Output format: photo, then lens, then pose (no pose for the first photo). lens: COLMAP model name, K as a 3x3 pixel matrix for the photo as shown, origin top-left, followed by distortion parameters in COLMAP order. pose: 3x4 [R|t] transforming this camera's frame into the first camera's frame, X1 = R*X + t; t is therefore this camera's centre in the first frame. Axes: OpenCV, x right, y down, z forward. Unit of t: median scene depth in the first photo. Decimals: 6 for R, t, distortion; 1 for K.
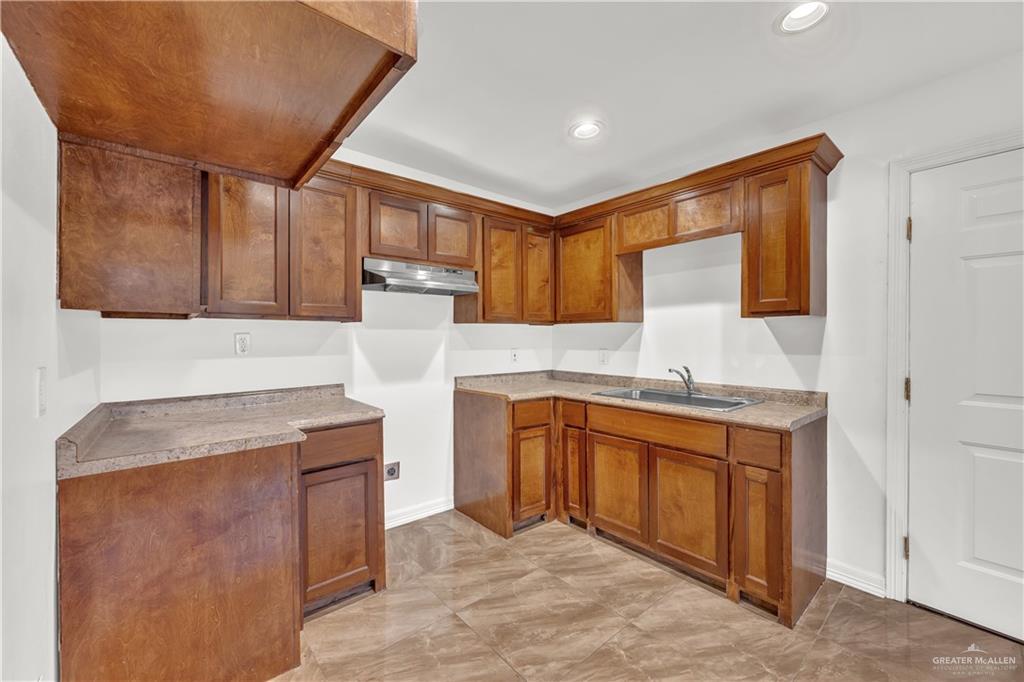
lens RADIAL K [[401.3, 0, 503.5], [0, 401.3, 338.2], [0, 0, 1]] dist [-0.002785, 0.000175]
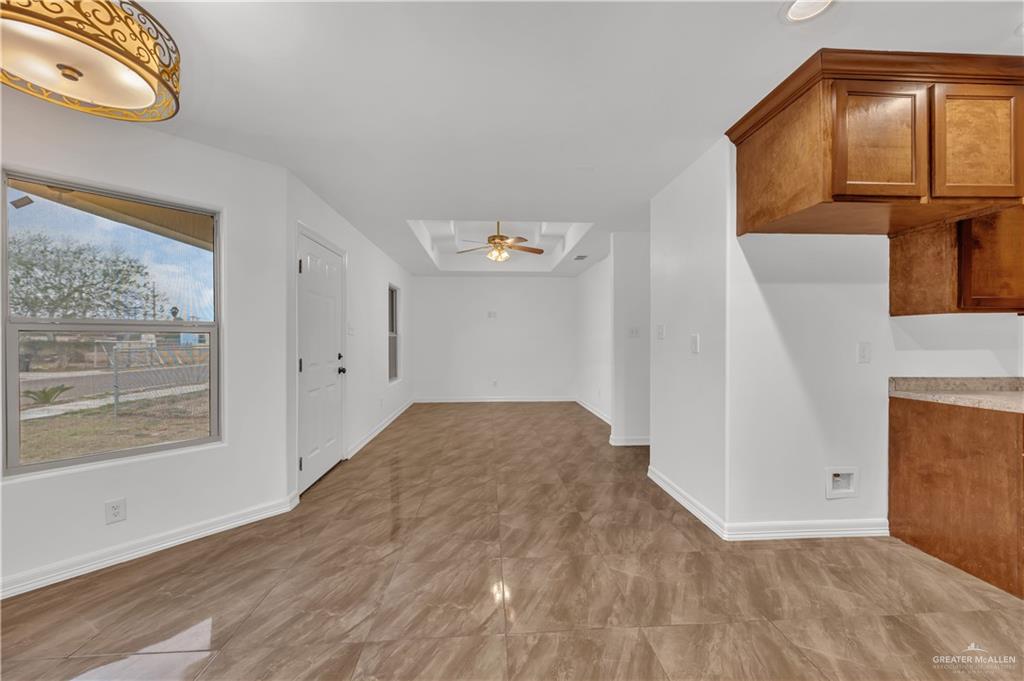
lens RADIAL K [[401.3, 0, 510.0], [0, 401.3, 340.4], [0, 0, 1]] dist [-0.002785, 0.000175]
pose [[-0.595870, 0.002123, -0.803078, 0.960598], [-0.000509, 0.999995, 0.003021, 0.025542], [0.803081, 0.002209, -0.595866, 0.336478]]
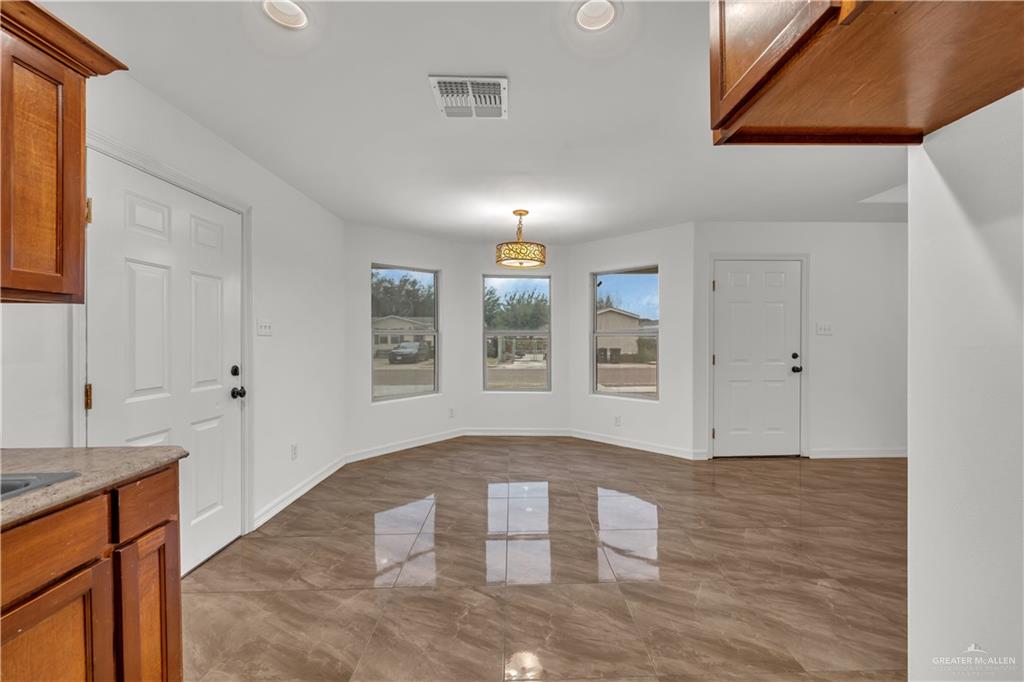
lens RADIAL K [[401.3, 0, 518.0], [0, 401.3, 337.2], [0, 0, 1]] dist [-0.002785, 0.000175]
pose [[-0.775075, 0.003423, 0.631859, -0.214807], [0.007003, 0.999970, 0.003173, 0.002200], [-0.631830, 0.006884, -0.775077, 0.943228]]
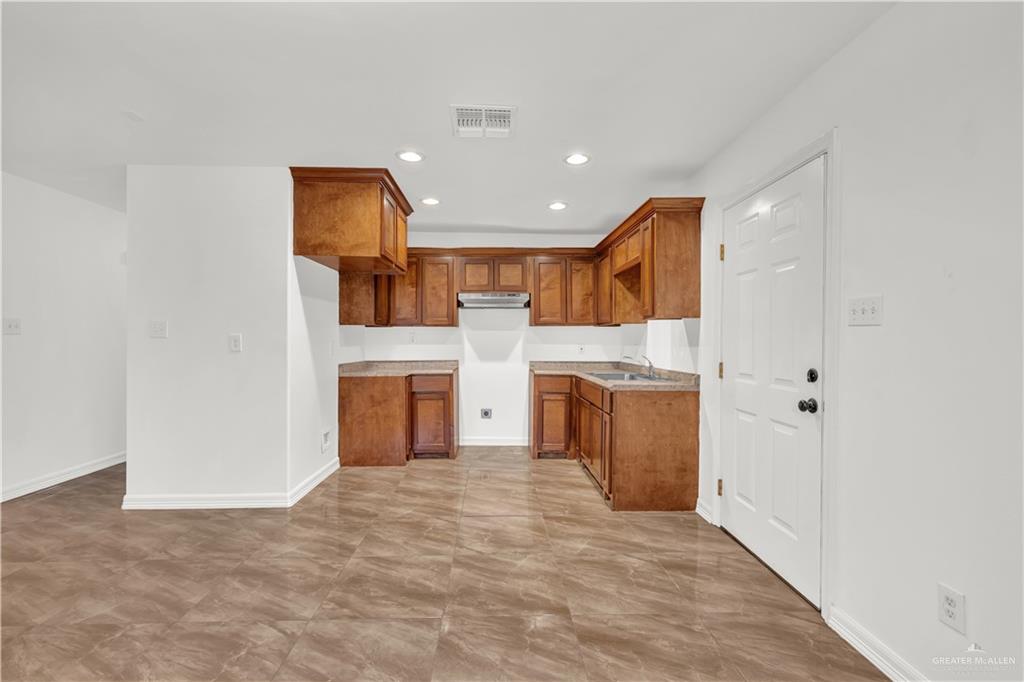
lens RADIAL K [[459.7, 0, 509.7], [0, 459.7, 343.5], [0, 0, 1]] dist [0.013022, 0.000068]
pose [[0.787933, 0.008503, -0.615703, 1.230709], [-0.006008, 0.999963, 0.006122, 0.025358], [0.615732, -0.001125, 0.787955, -0.594326]]
